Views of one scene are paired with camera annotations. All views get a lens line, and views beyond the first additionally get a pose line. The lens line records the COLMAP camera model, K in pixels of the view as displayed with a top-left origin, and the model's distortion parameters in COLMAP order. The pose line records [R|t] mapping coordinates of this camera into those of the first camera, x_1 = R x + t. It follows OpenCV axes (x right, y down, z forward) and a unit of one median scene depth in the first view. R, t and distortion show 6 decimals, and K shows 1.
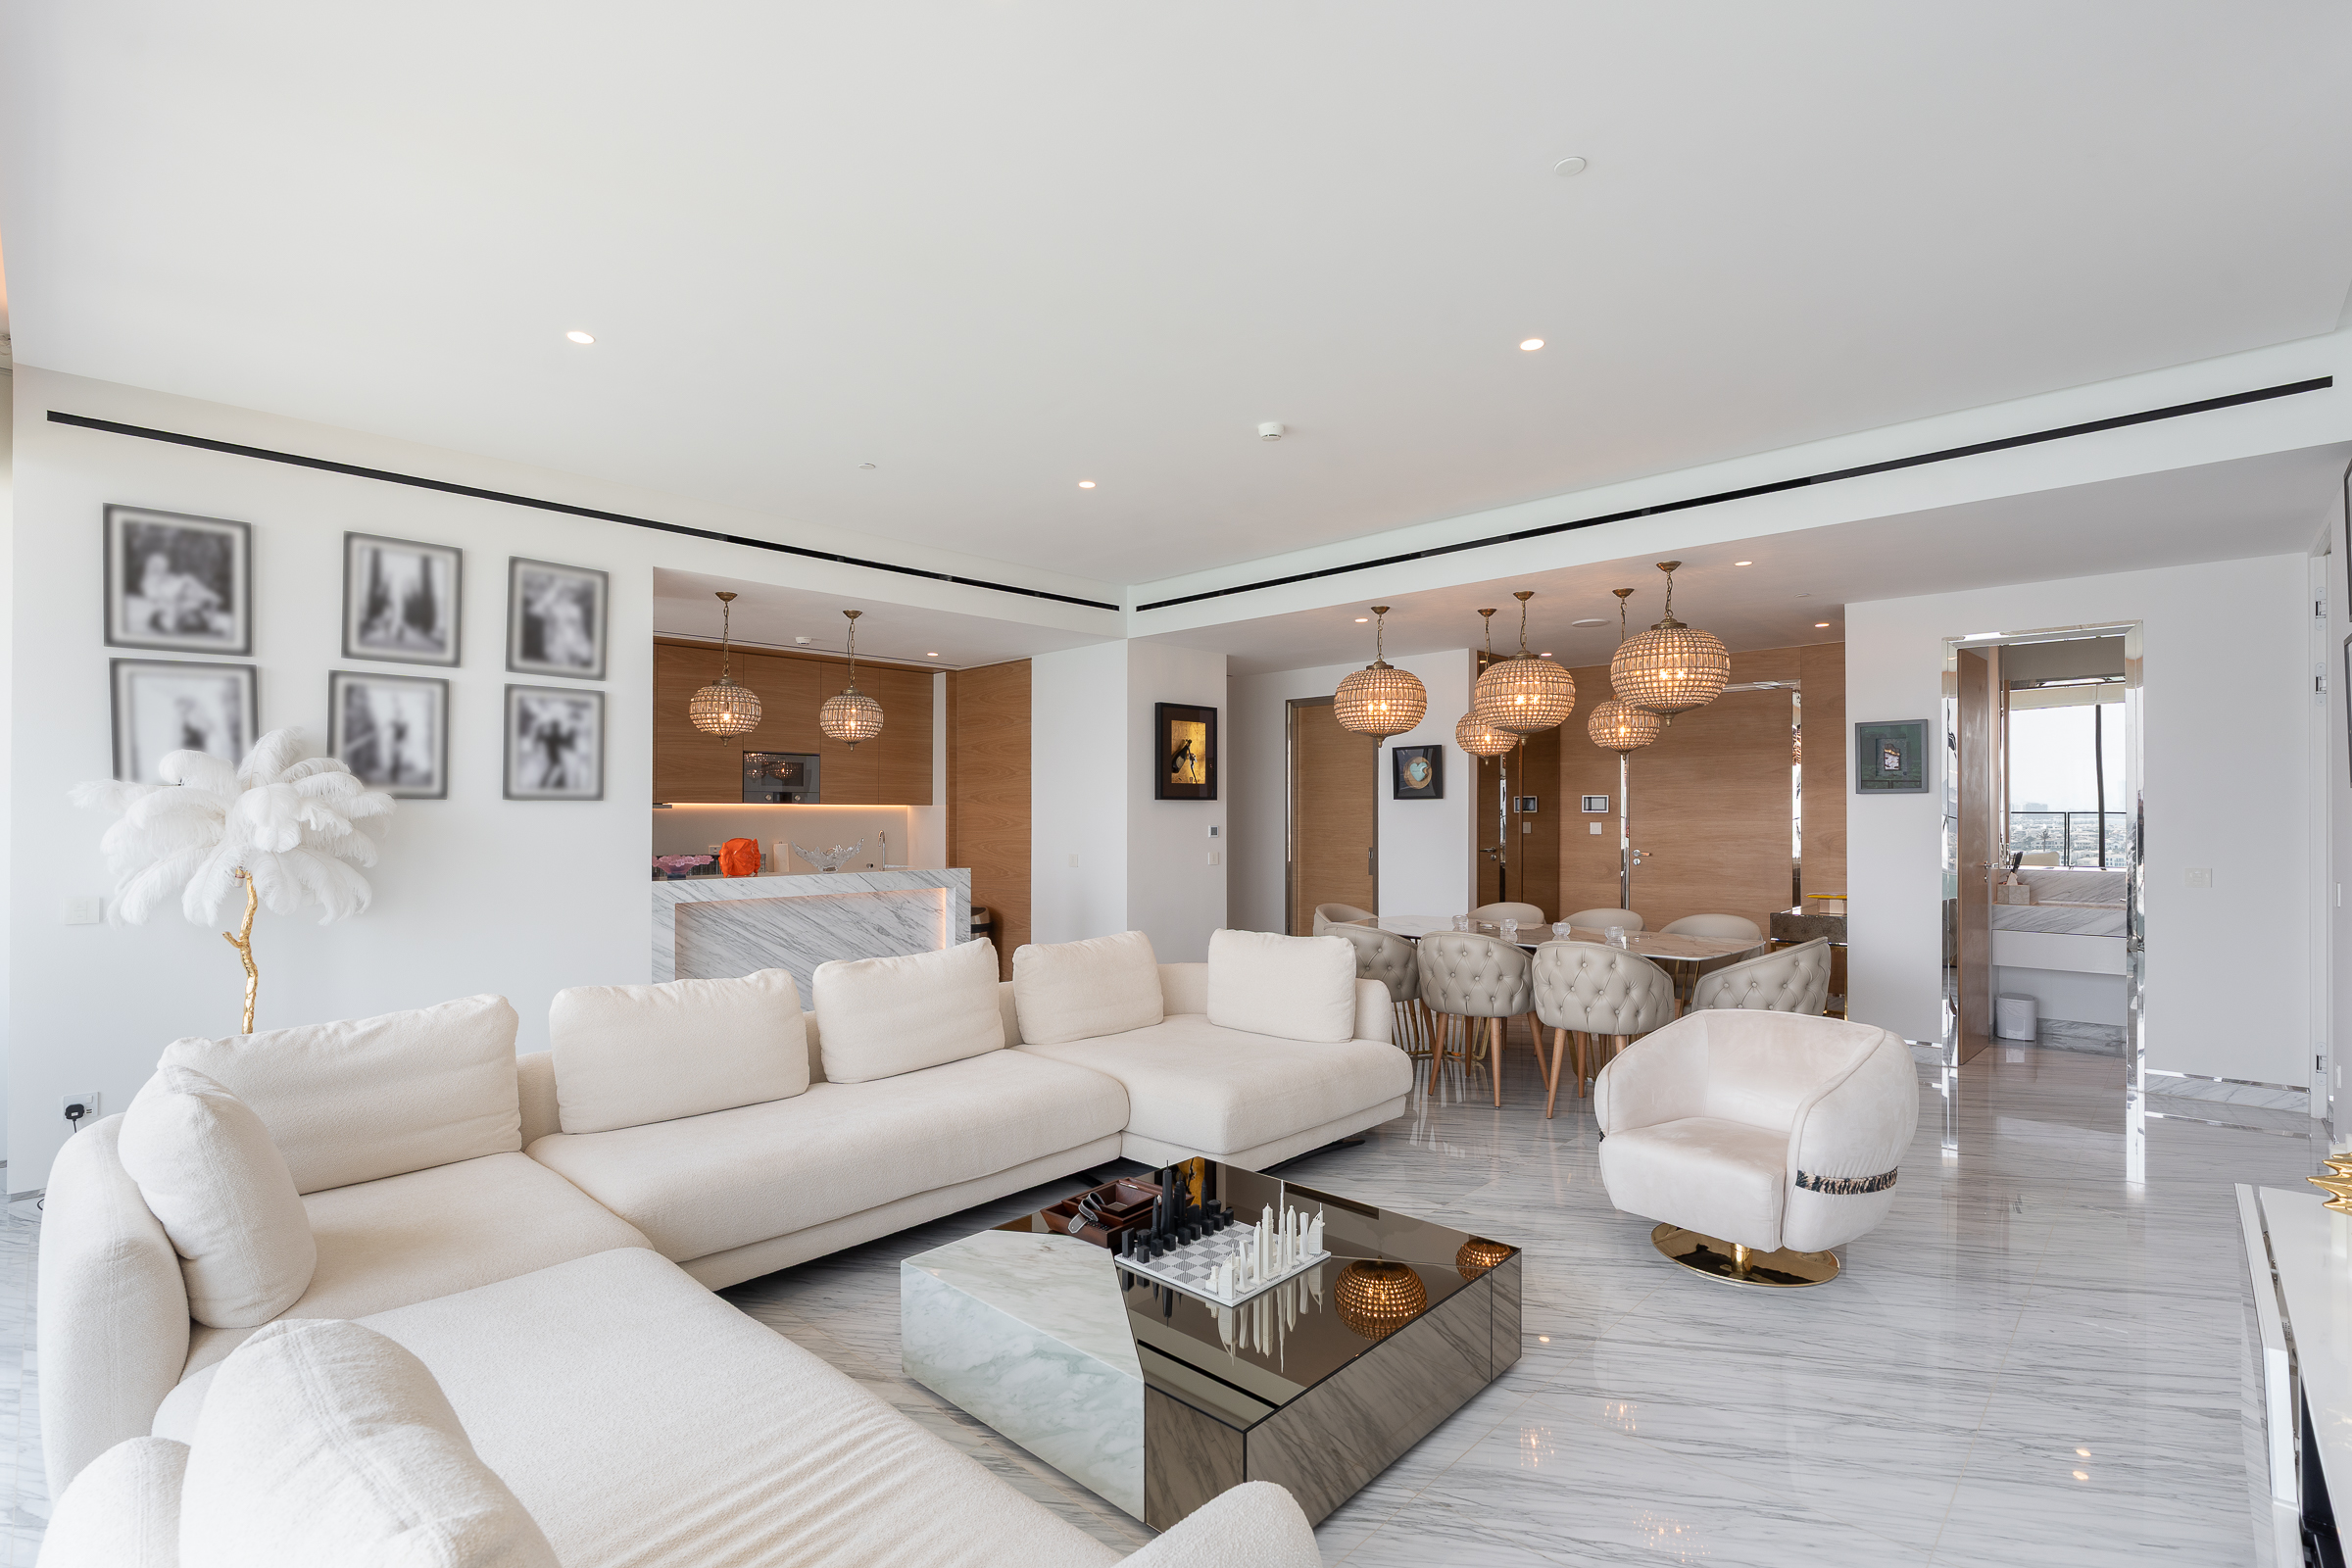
lens RADIAL K [[1078.7, 0, 1200.2], [0, 1078.7, 808.0], [0, 0, 1]] dist [-0.000625, -0.001207]
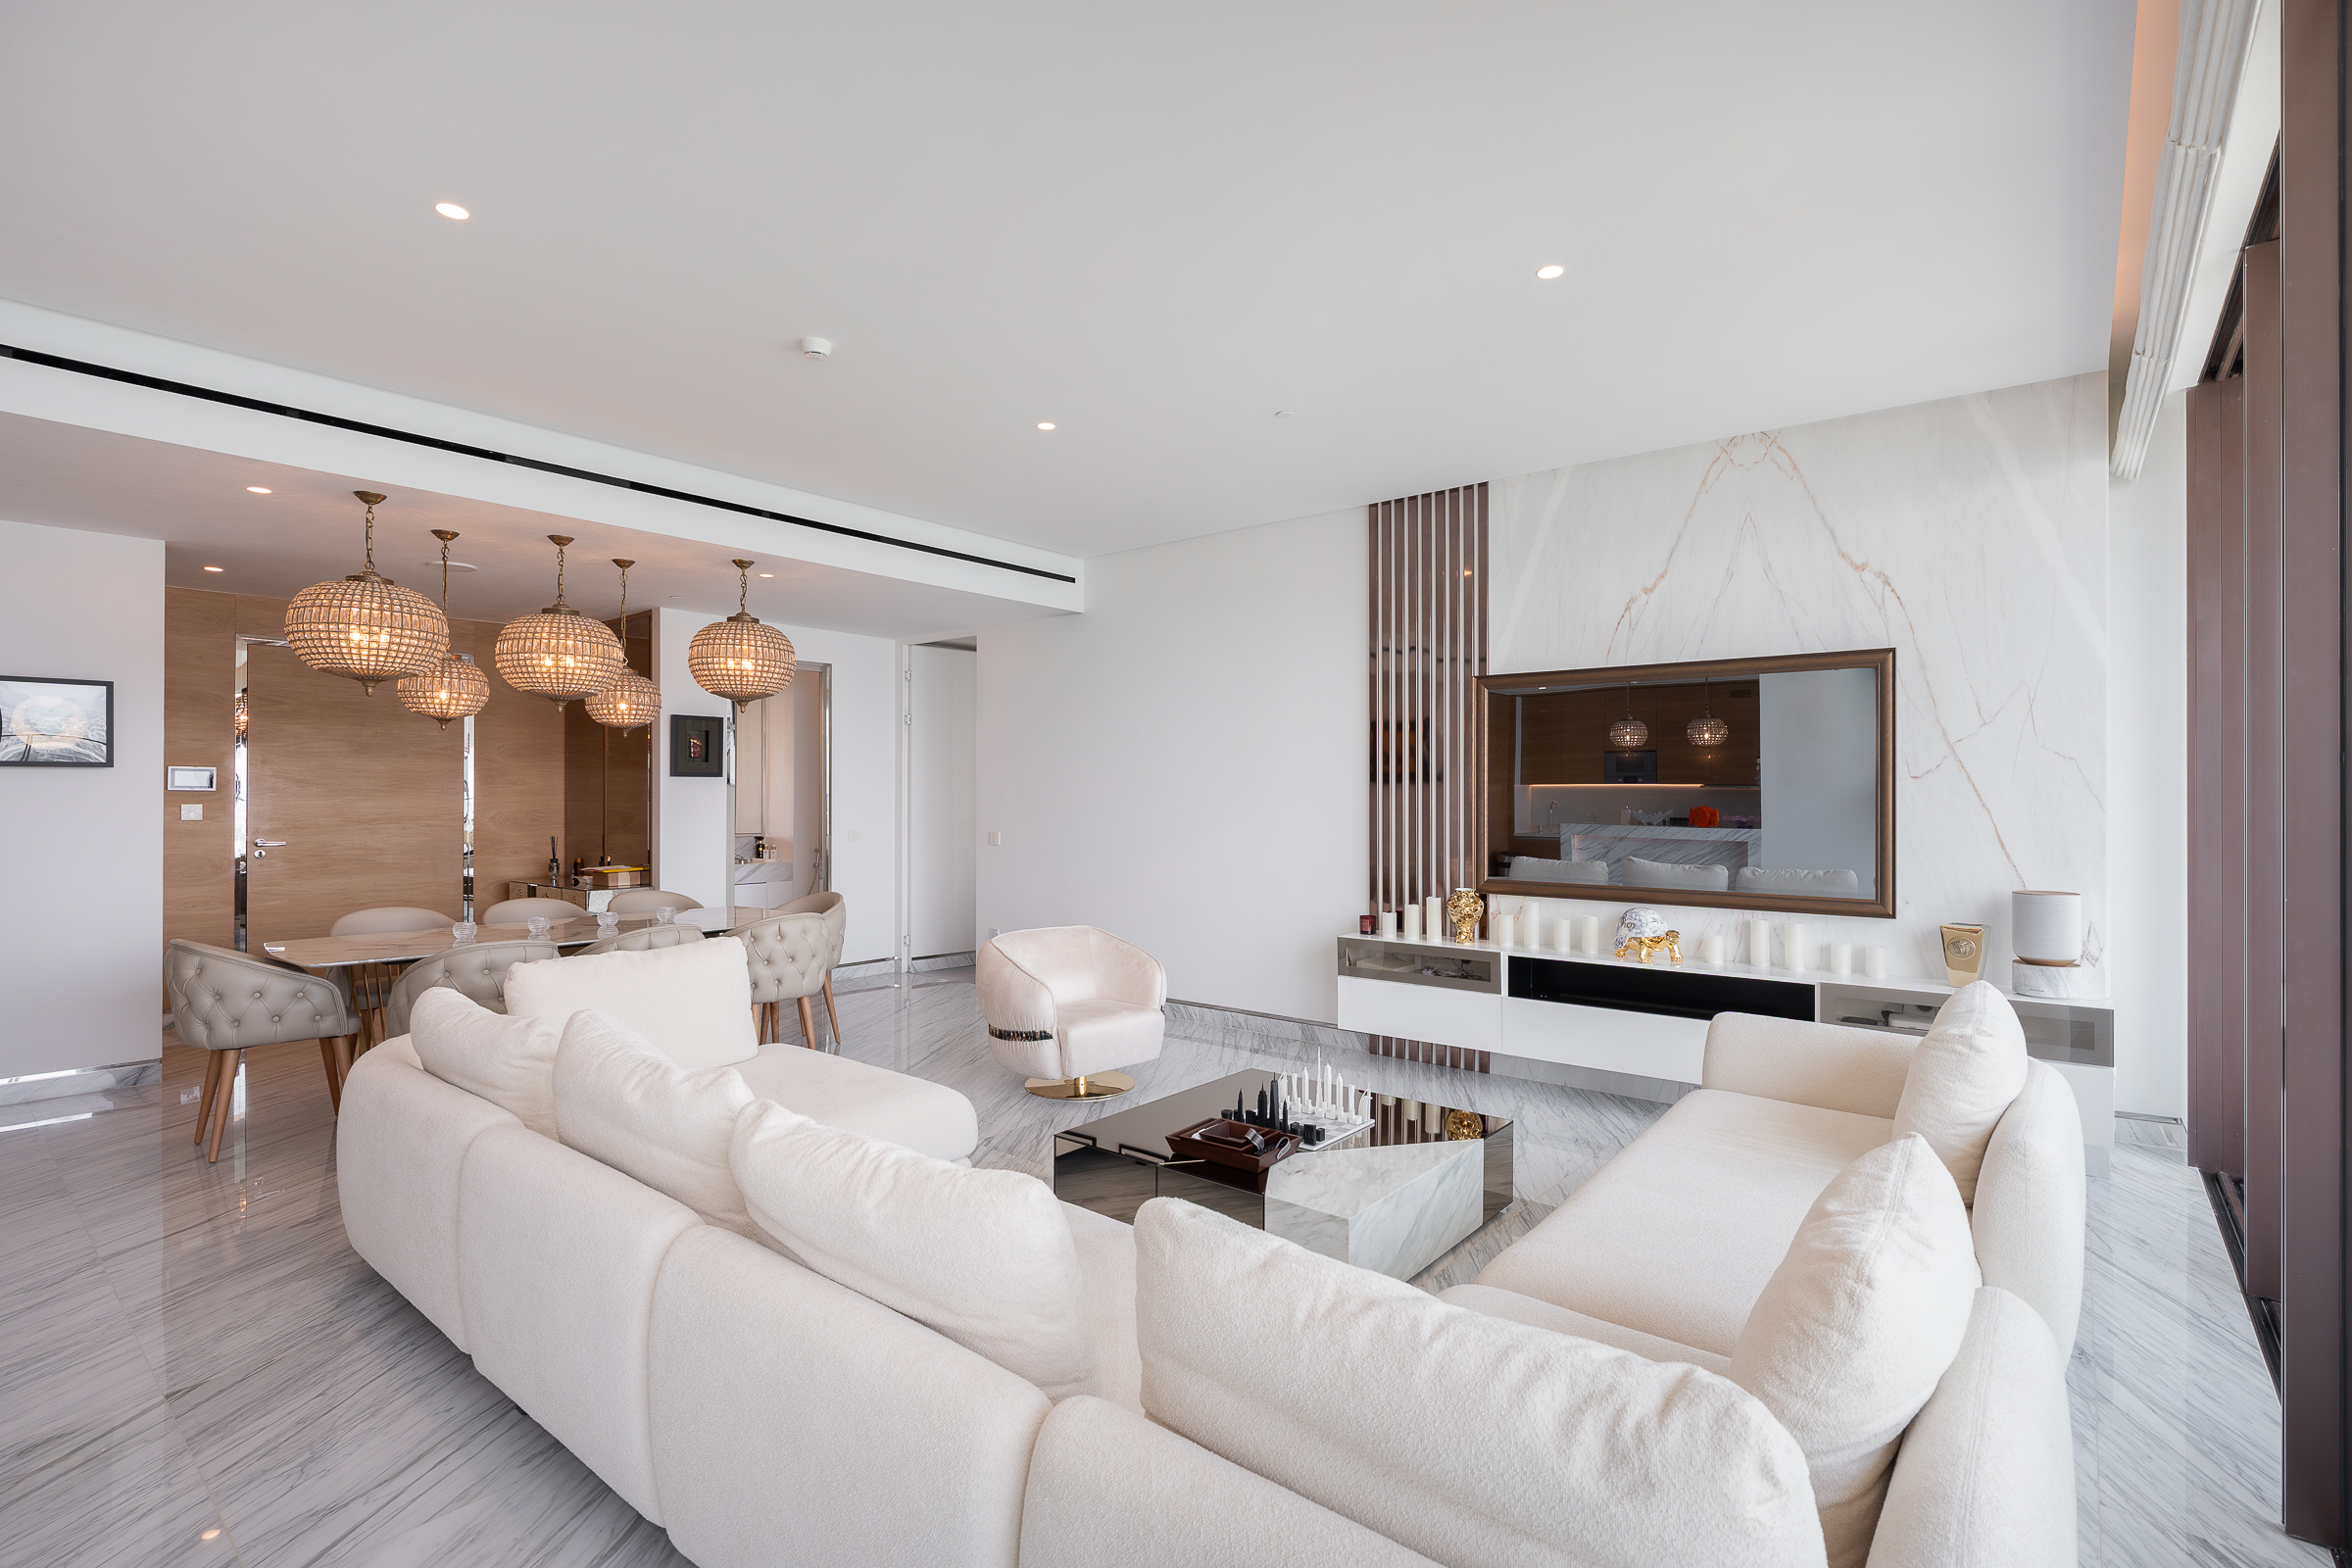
lens RADIAL K [[1078.7, 0, 1185.3], [0, 1078.7, 787.9], [0, 0, 1]] dist [-0.000625, -0.001207]
pose [[-0.049186, 0.011945, 0.998718, -1.014348], [-0.008752, 0.999885, -0.012390, 0.014884], [-0.998751, -0.009351, -0.049076, 0.936069]]
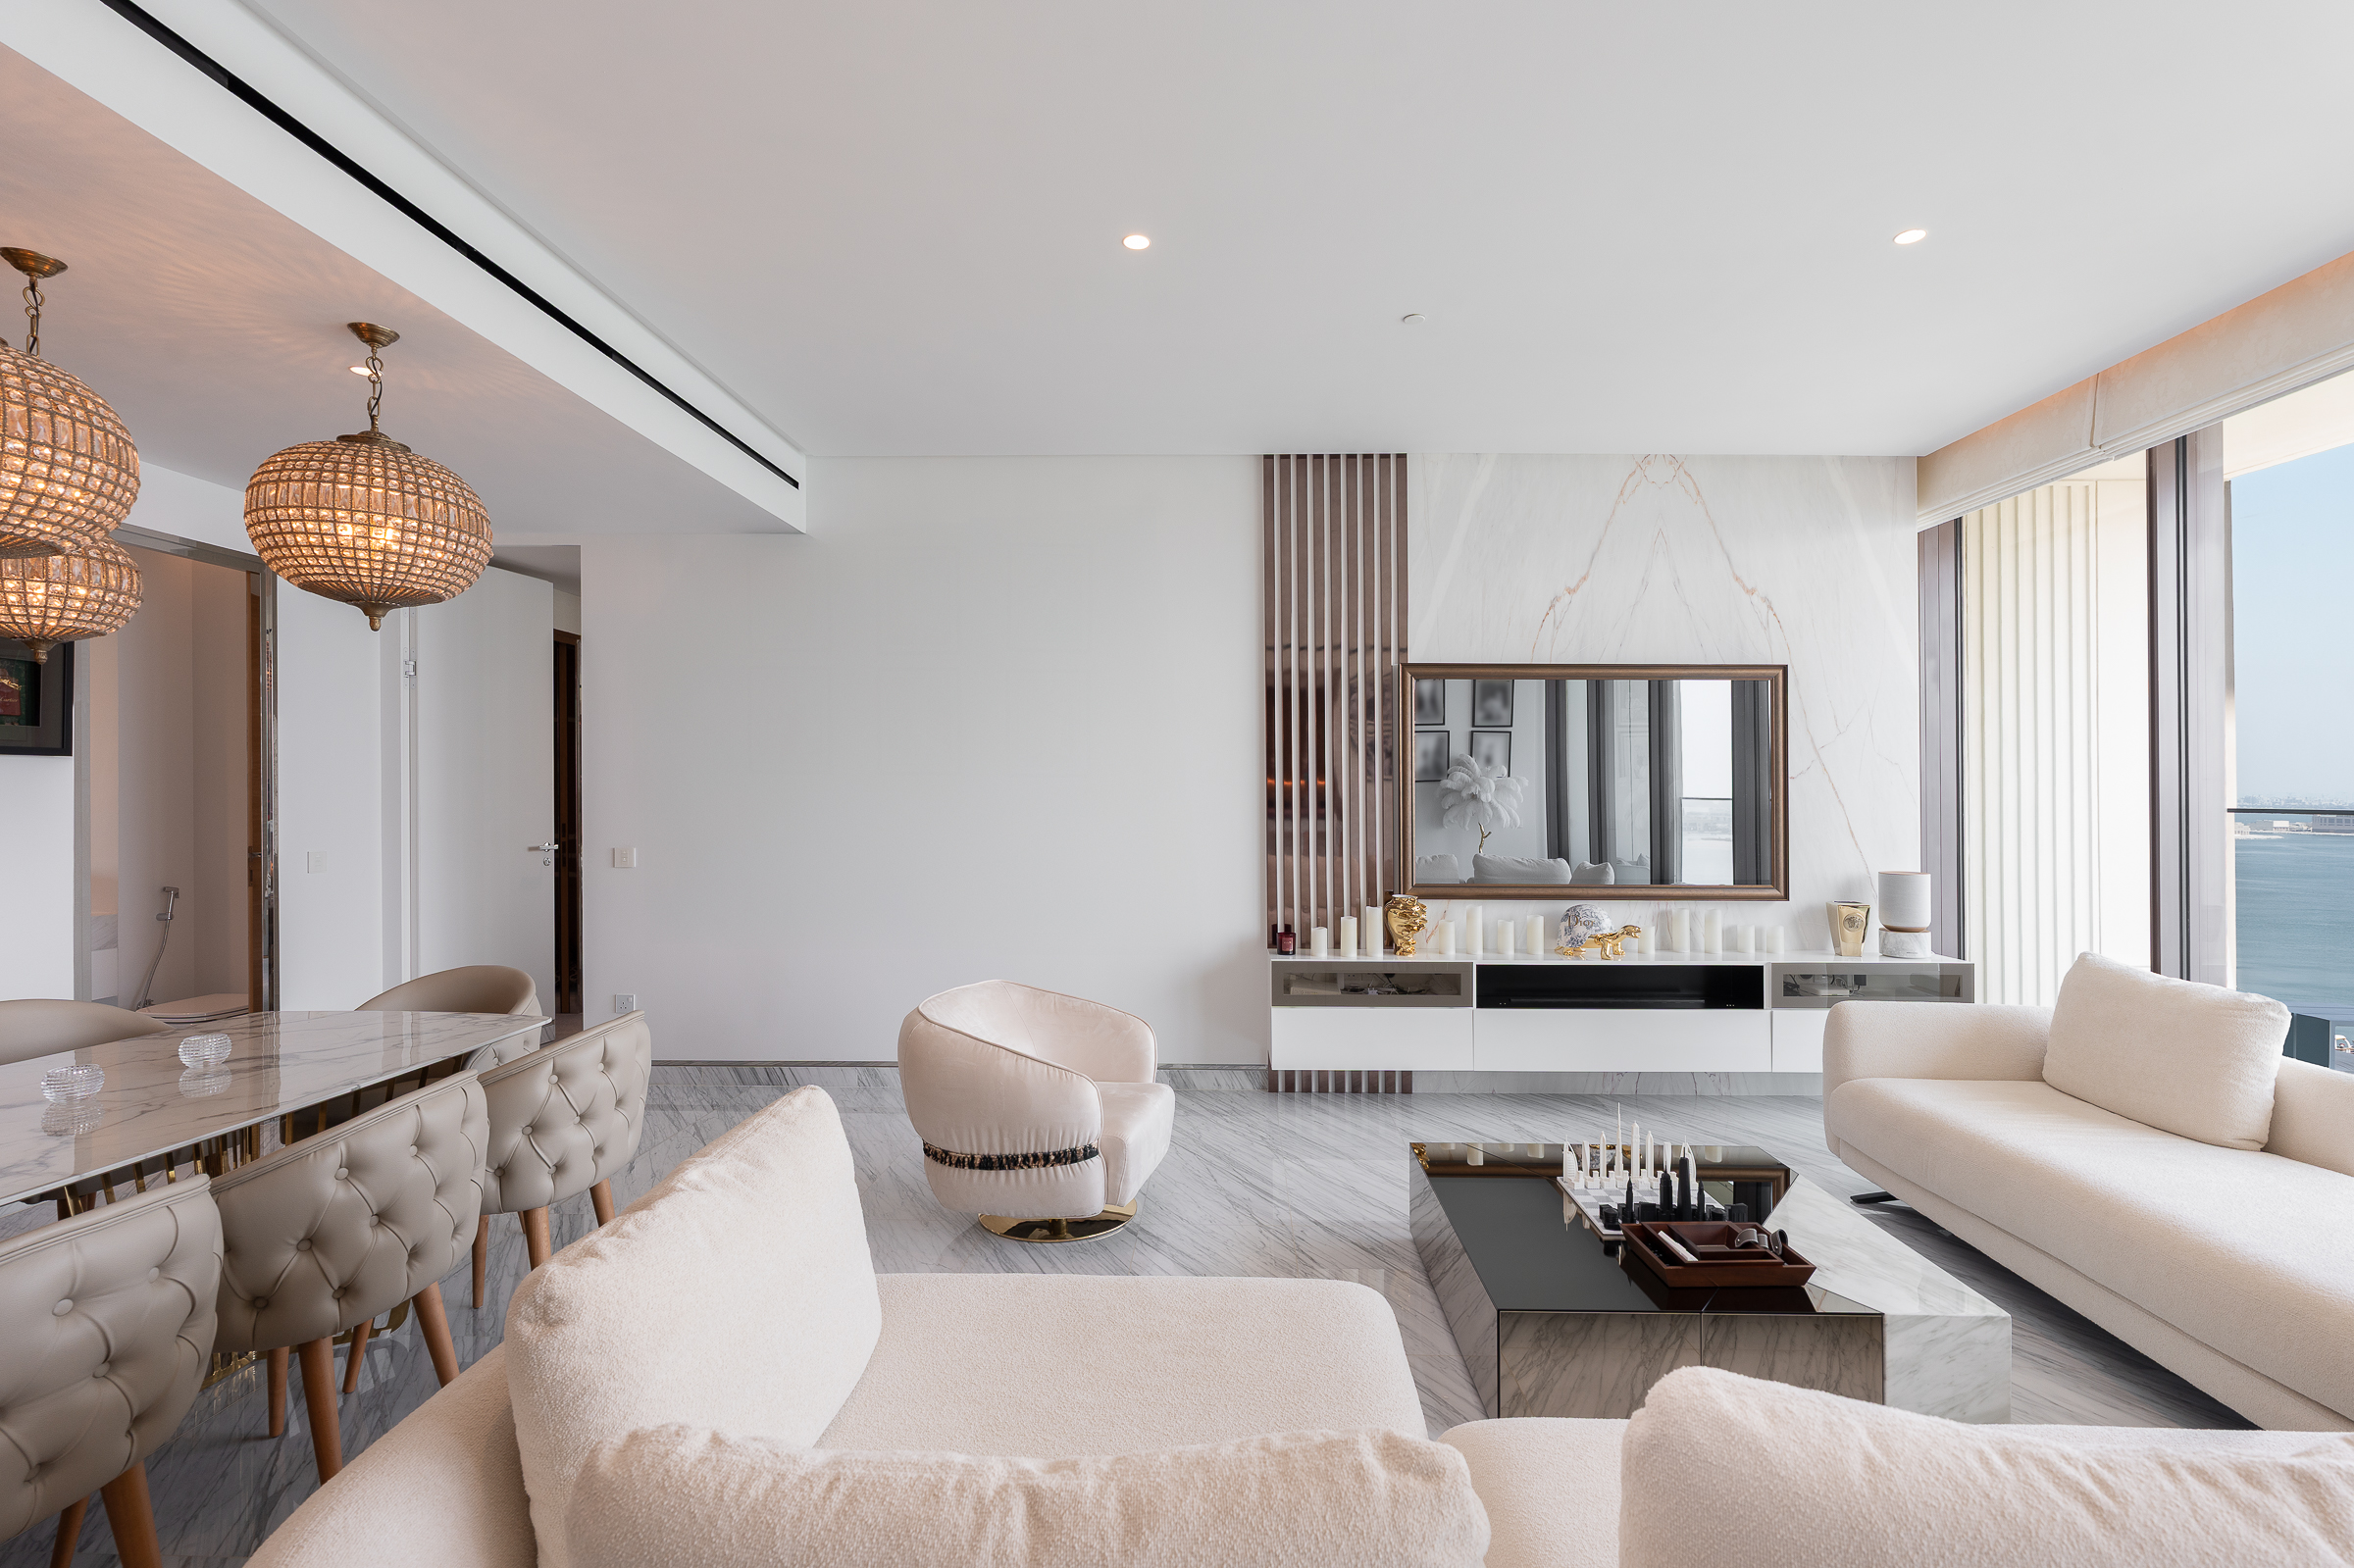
lens RADIAL K [[1079.5, 0, 1183.8], [0, 1079.5, 790.4], [0, 0, 1]] dist [-0.000625, -0.001207]
pose [[-0.649744, 0.005365, 0.760134, -0.365129], [-0.004114, 0.999936, -0.010574, 0.015417], [-0.760142, -0.009997, -0.649680, 1.605313]]
